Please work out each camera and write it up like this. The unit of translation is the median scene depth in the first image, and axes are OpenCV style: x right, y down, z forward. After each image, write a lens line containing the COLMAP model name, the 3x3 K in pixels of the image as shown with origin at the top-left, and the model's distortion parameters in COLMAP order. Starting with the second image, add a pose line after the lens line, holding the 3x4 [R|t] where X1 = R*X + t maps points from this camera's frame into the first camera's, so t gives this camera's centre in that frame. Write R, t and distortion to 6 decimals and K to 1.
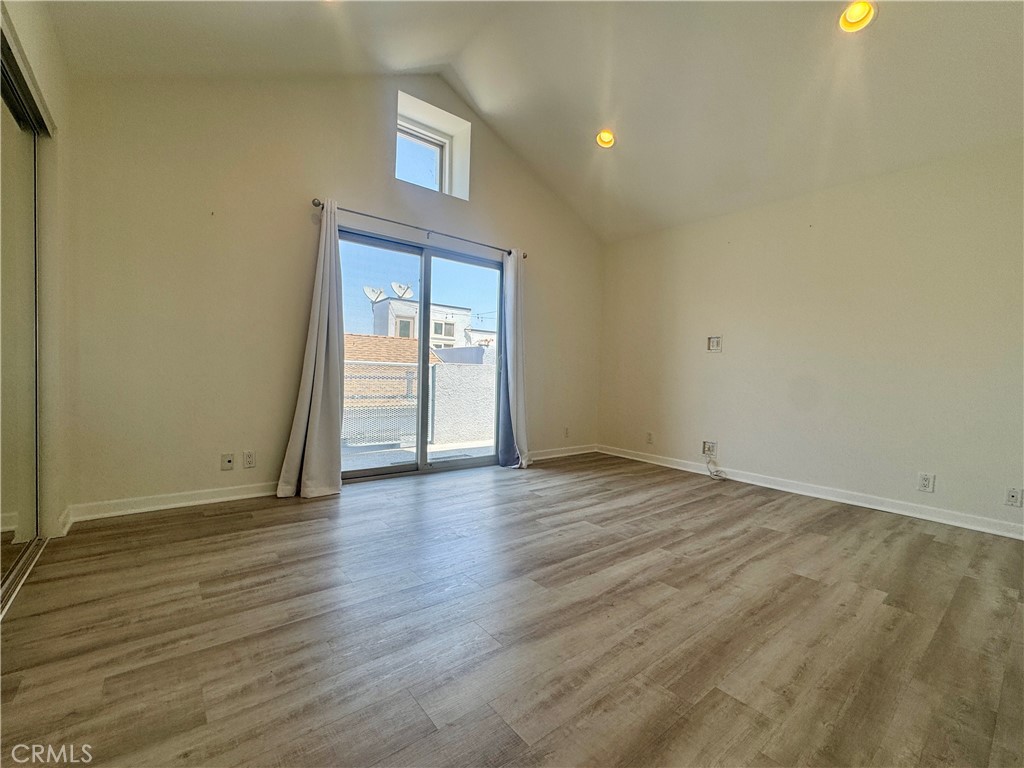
lens RADIAL K [[439.5, 0, 512.0], [0, 439.5, 384.0], [0, 0, 1]] dist [-0.000580, -0.000292]
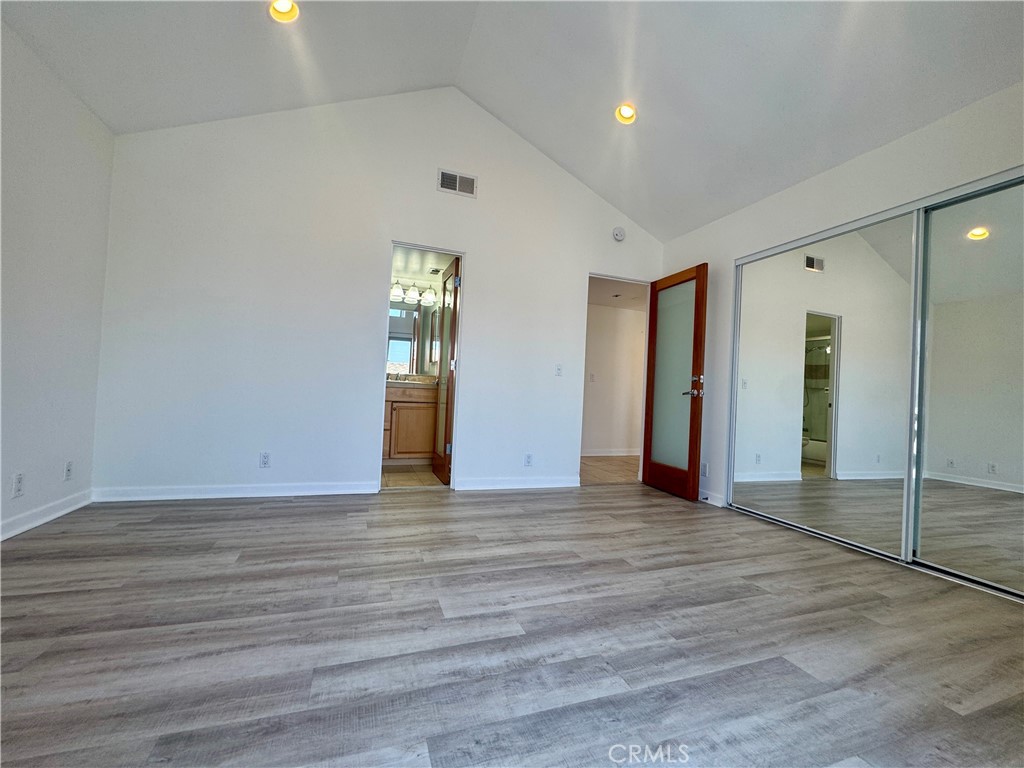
lens RADIAL K [[420.1, 0, 512.0], [0, 420.1, 384.0], [0, 0, 1]] dist [0.000143, 0.000706]
pose [[-0.940827, -0.071724, 0.331210, -0.100489], [-0.071224, 0.997367, 0.013666, -0.022536], [-0.331318, -0.010733, -0.943458, 1.753718]]
